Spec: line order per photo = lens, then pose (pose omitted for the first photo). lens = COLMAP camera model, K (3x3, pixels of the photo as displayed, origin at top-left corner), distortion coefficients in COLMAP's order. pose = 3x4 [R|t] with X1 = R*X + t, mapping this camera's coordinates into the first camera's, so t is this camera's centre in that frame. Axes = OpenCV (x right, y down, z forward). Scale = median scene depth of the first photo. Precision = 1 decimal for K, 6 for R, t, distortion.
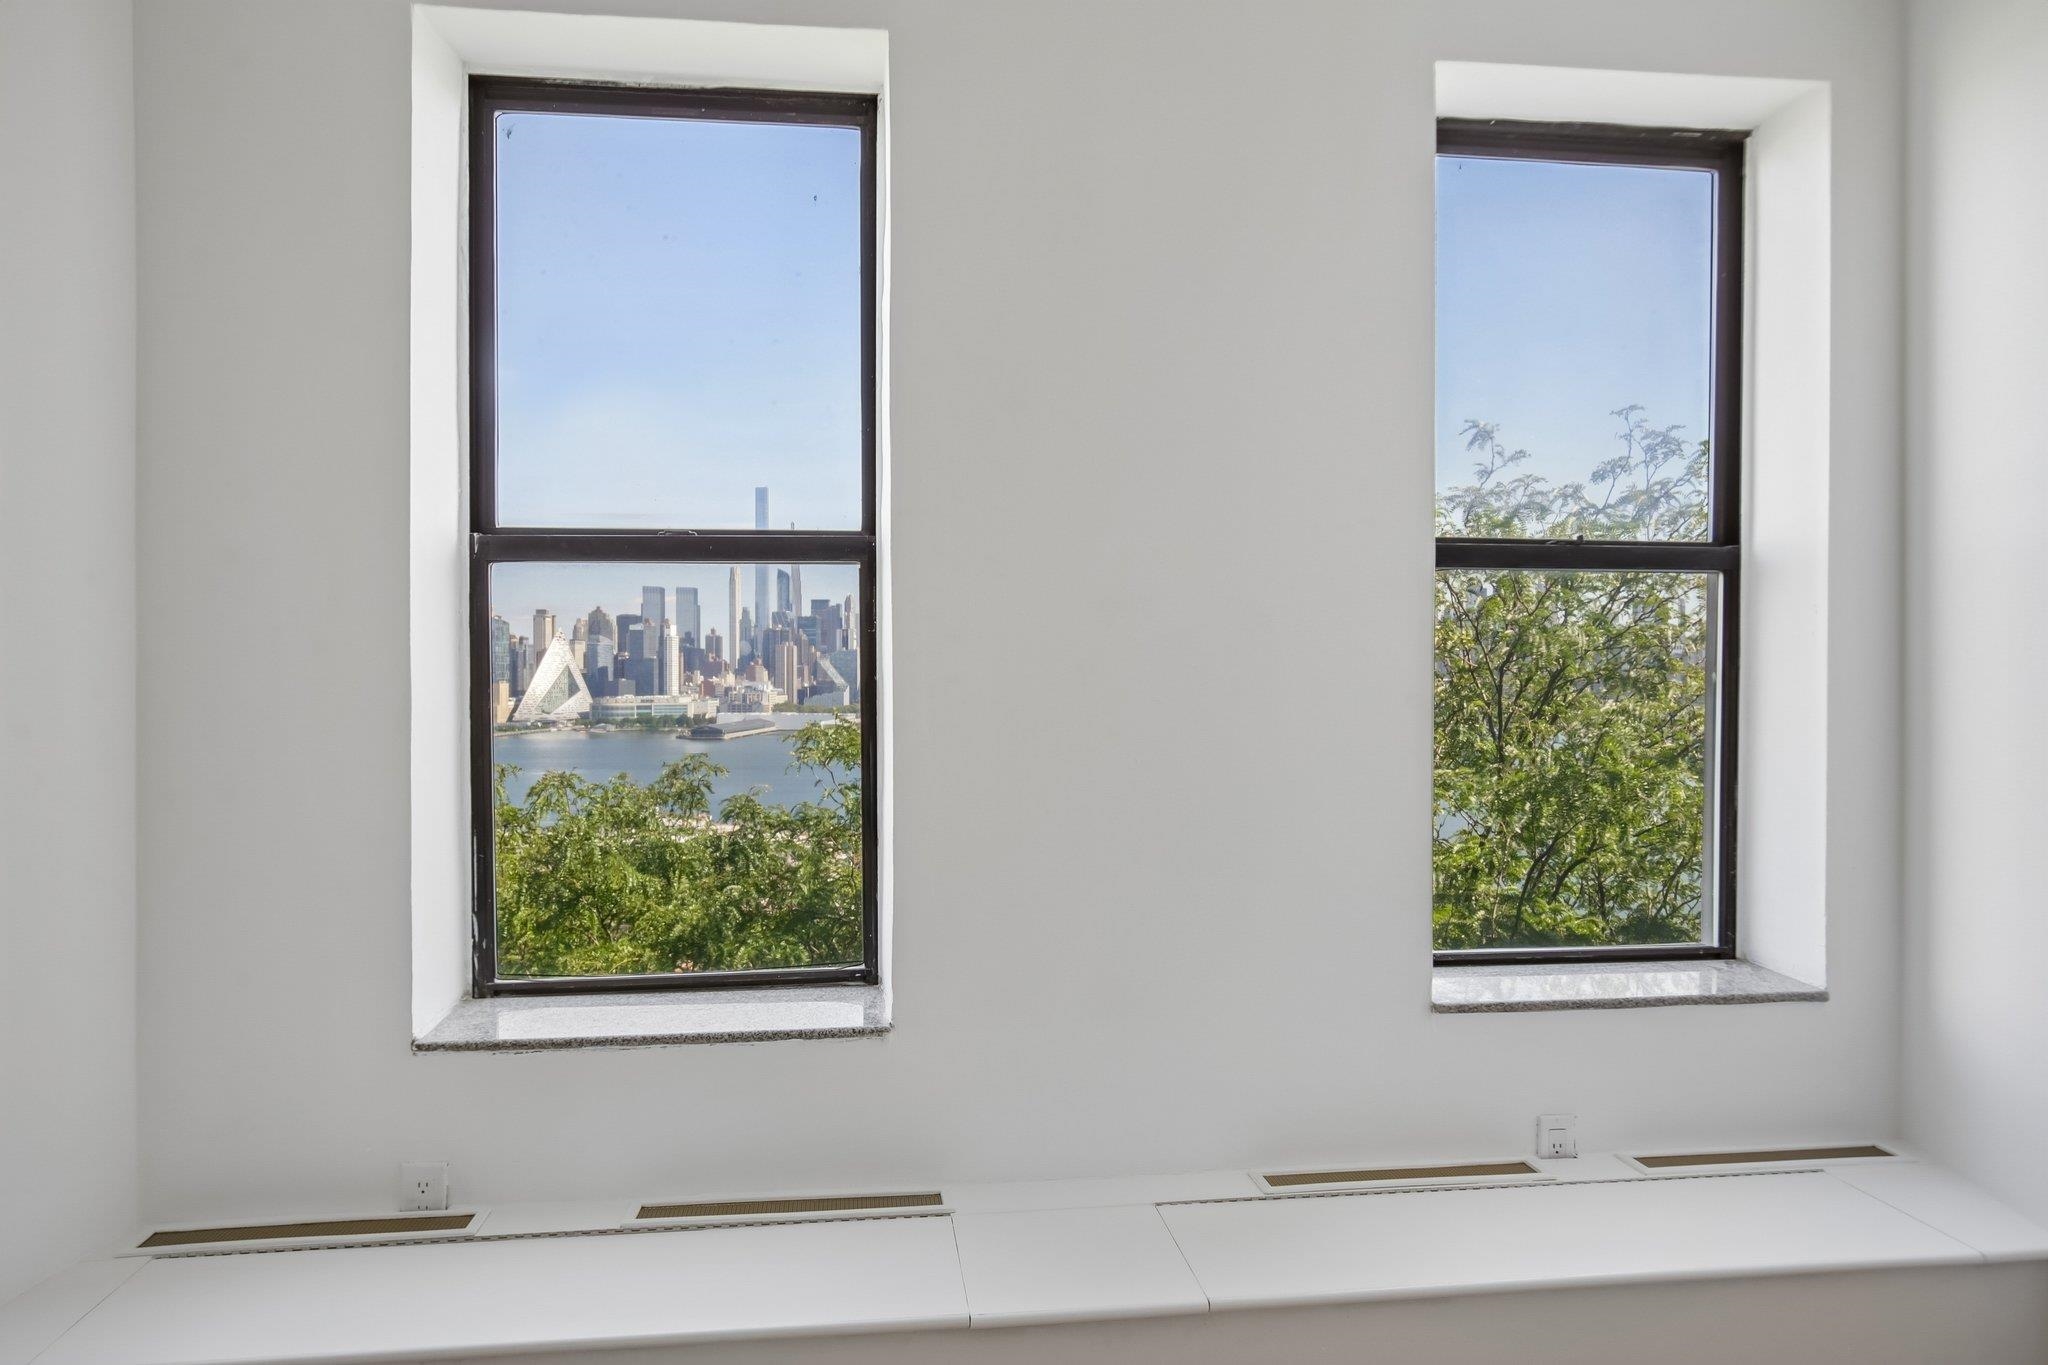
lens RADIAL K [[1334.8, 0, 1029.2], [0, 1334.8, 676.7], [0, 0, 1]] dist [0.022214, -0.000224]
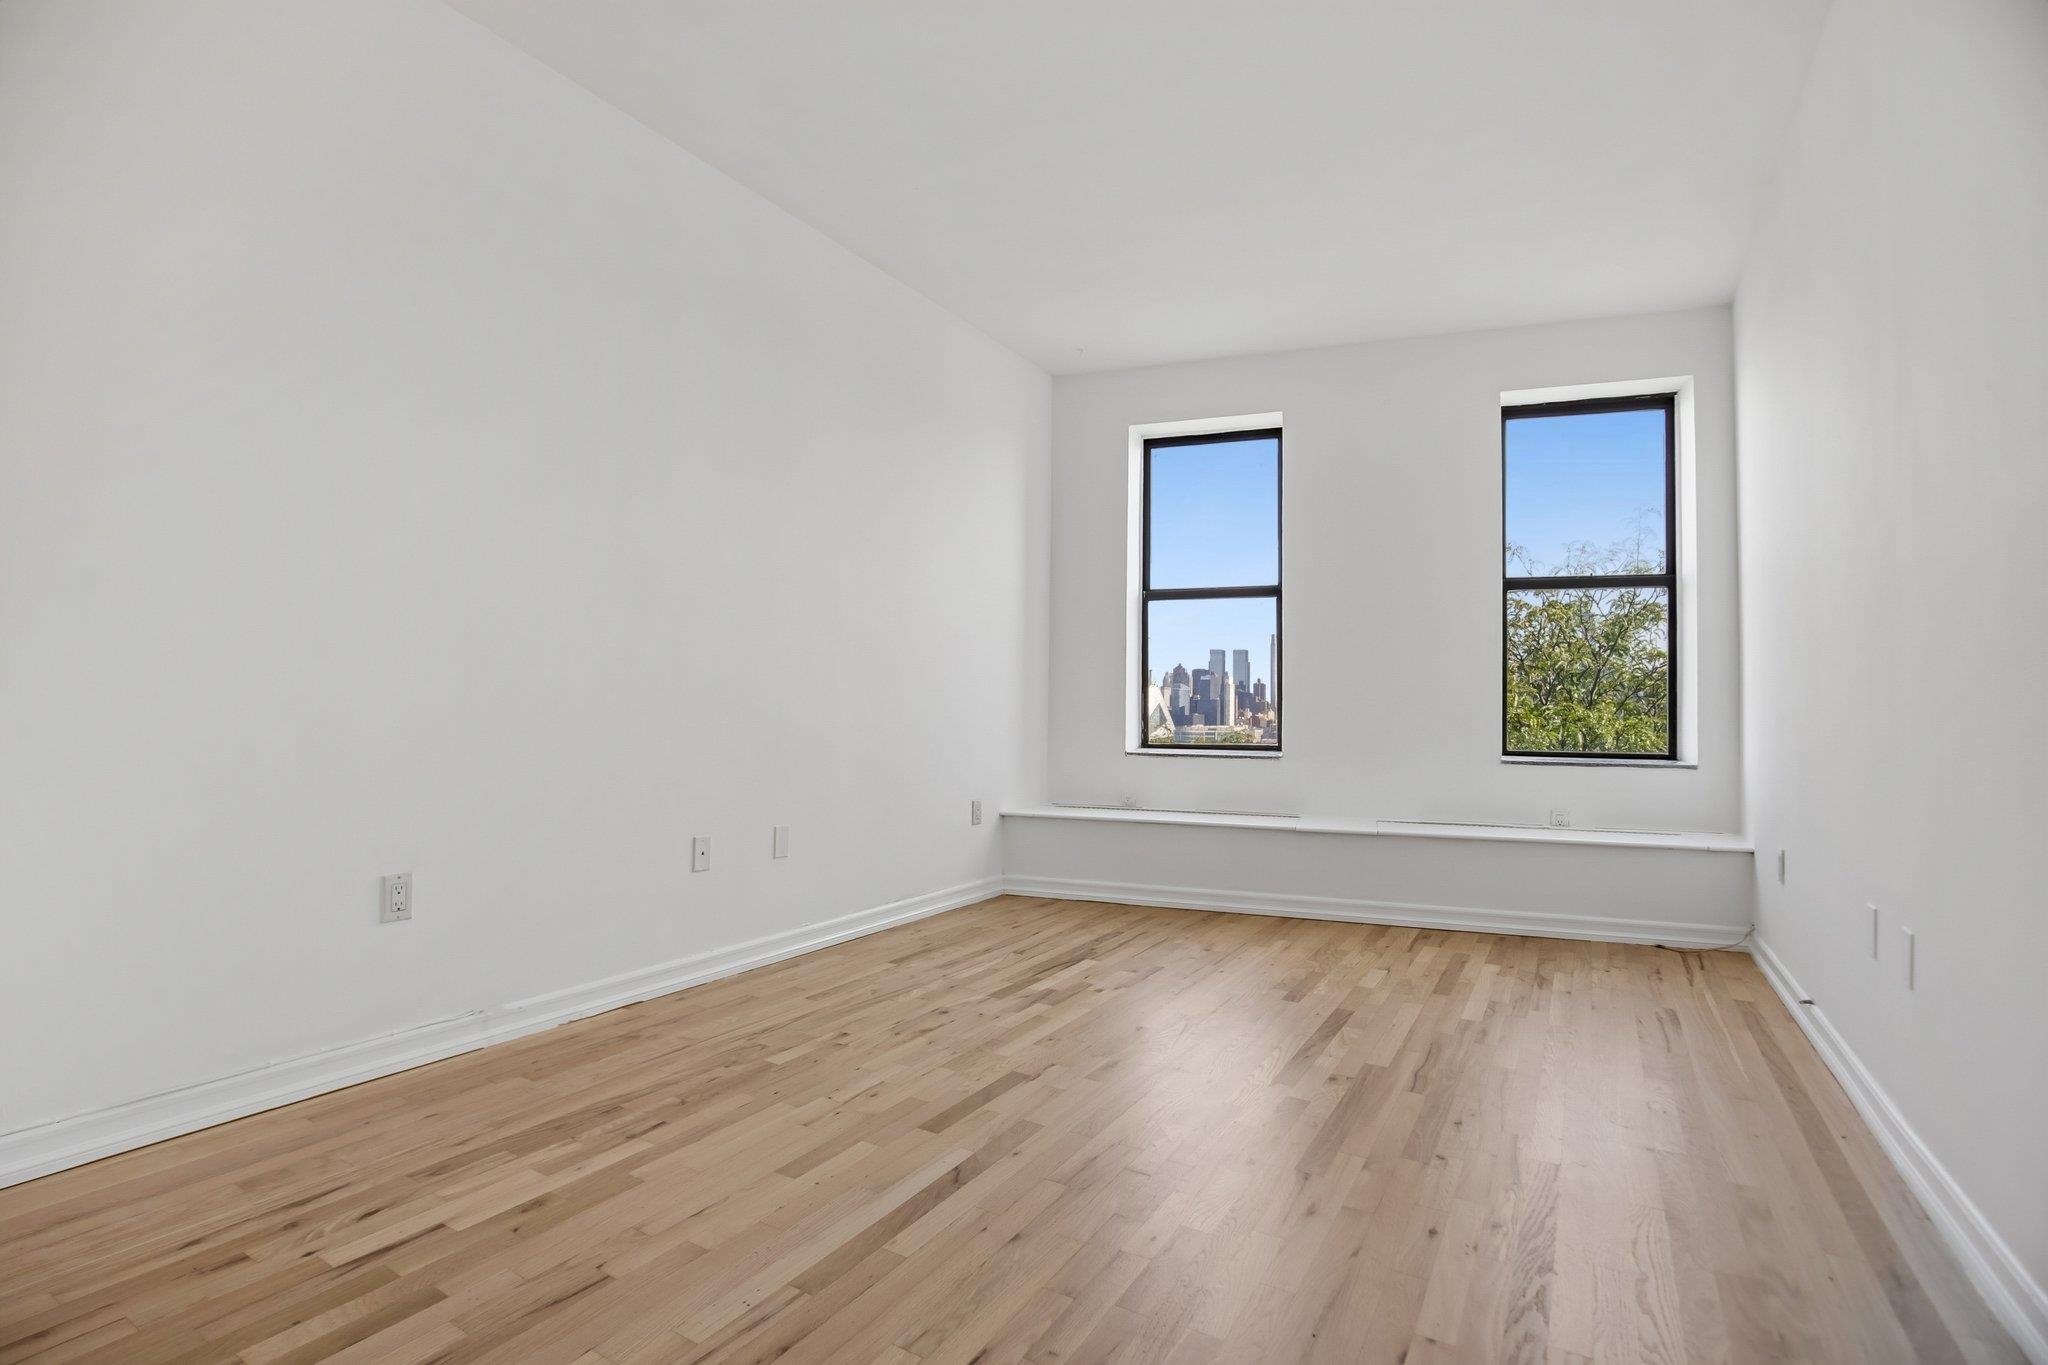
lens RADIAL K [[954.3, 0, 1013.8], [0, 954.3, 673.8], [0, 0, 1]] dist [-0.030284, -0.000042]
pose [[0.885240, -0.004235, -0.465115, 0.298233], [-0.014539, 0.999218, -0.036769, 0.149497], [0.464907, 0.039311, 0.884486, -0.946382]]
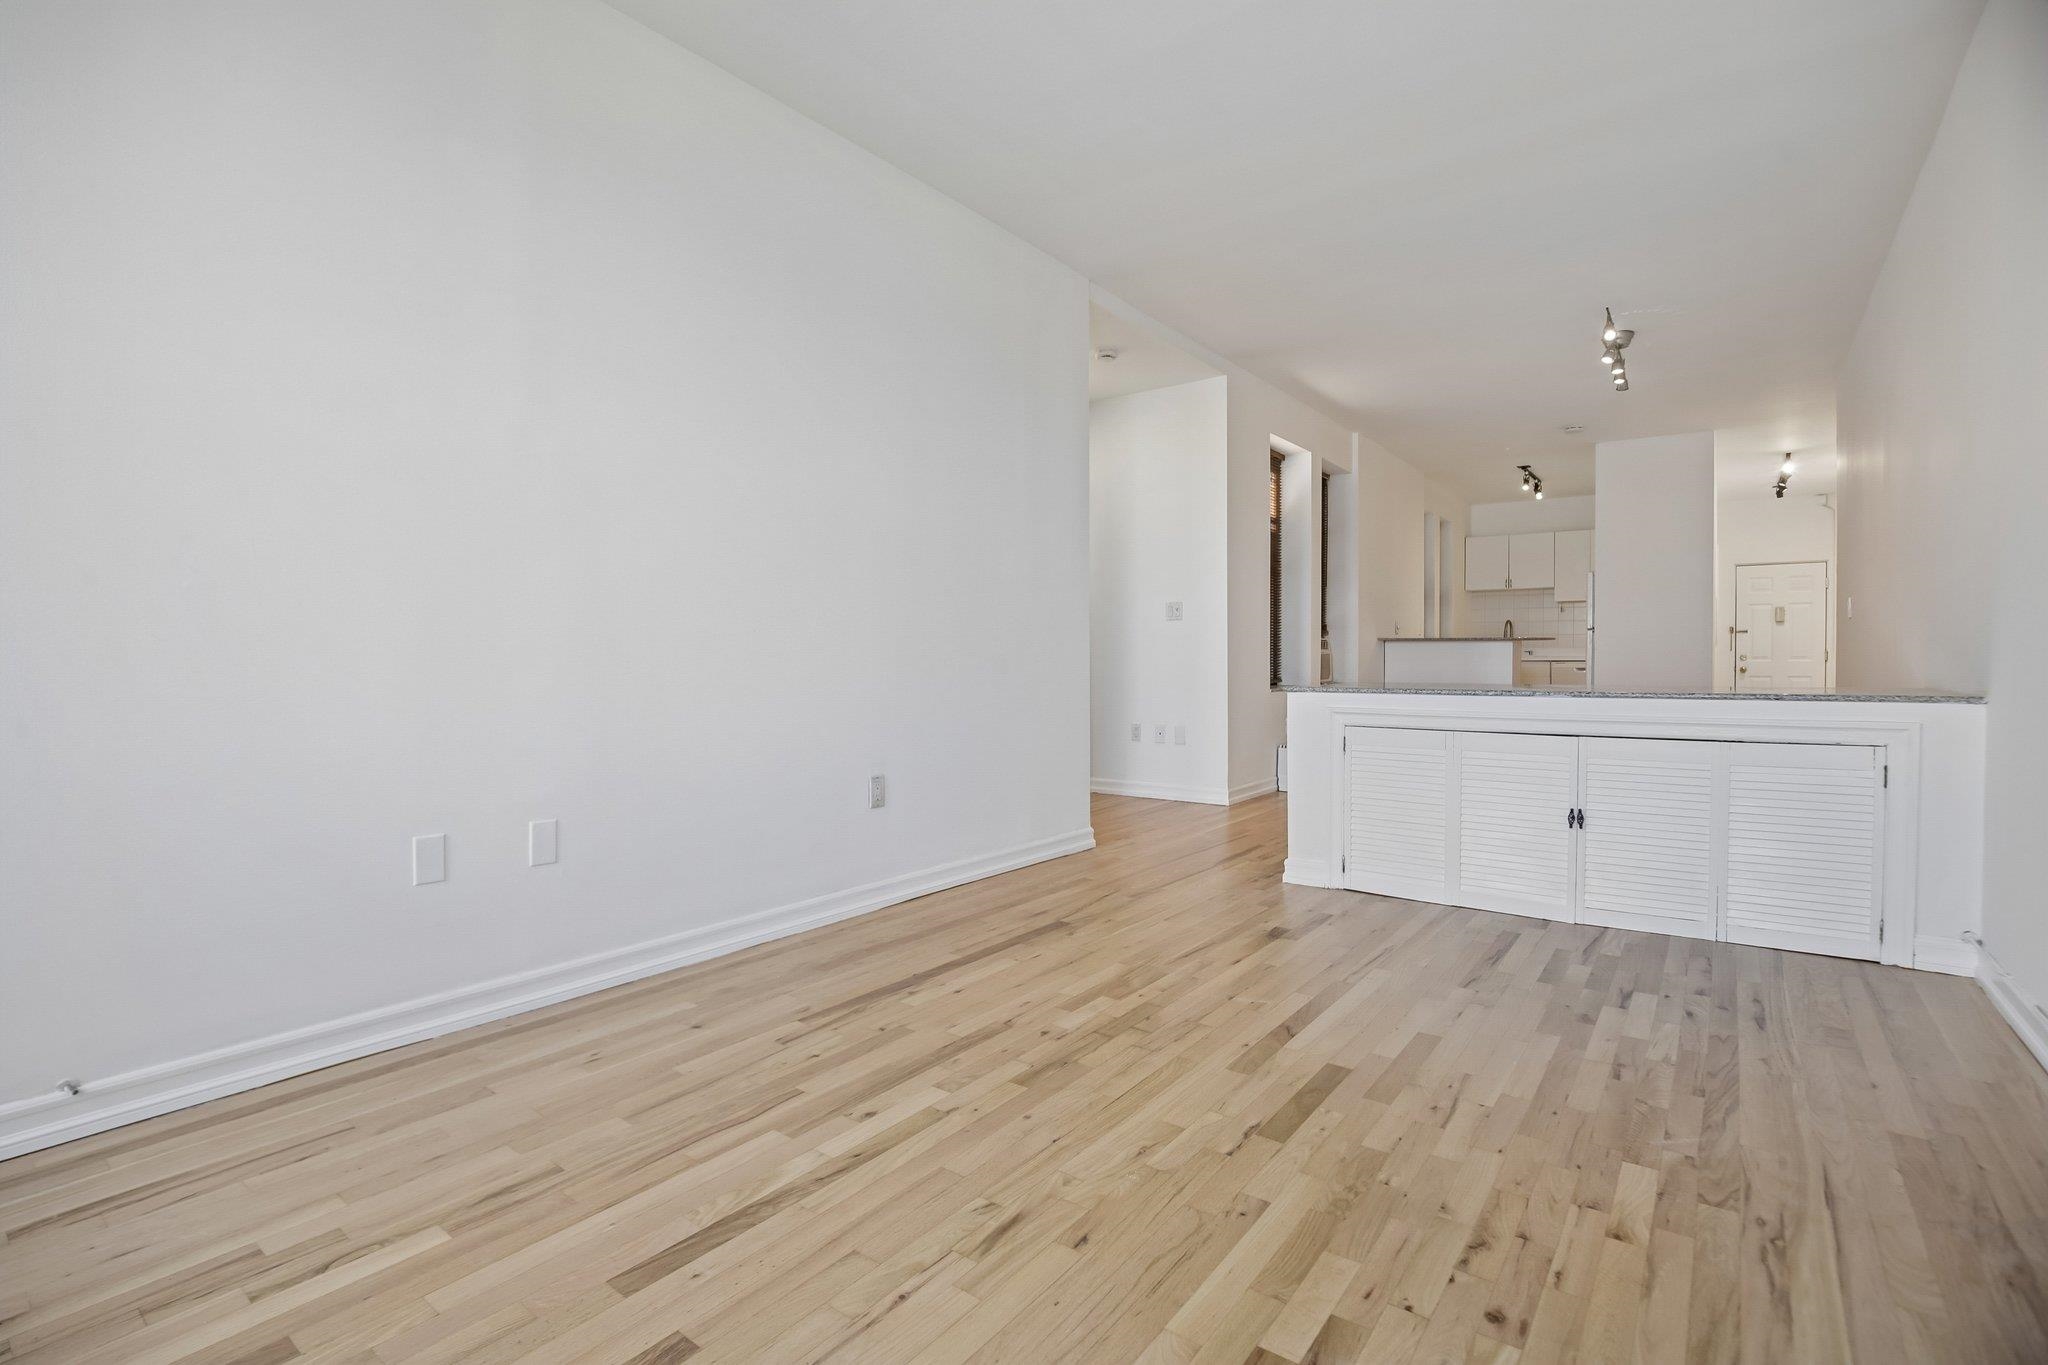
lens RADIAL K [[944.3, 0, 1024.0], [0, 944.3, 682.5], [0, 0, 1]] dist [-0.029987, 0.000377]
pose [[-0.834768, -0.006998, 0.550558, -0.350353], [0.005906, 0.999748, 0.021663, 0.154335], [-0.550571, 0.021335, -0.834516, 0.551596]]
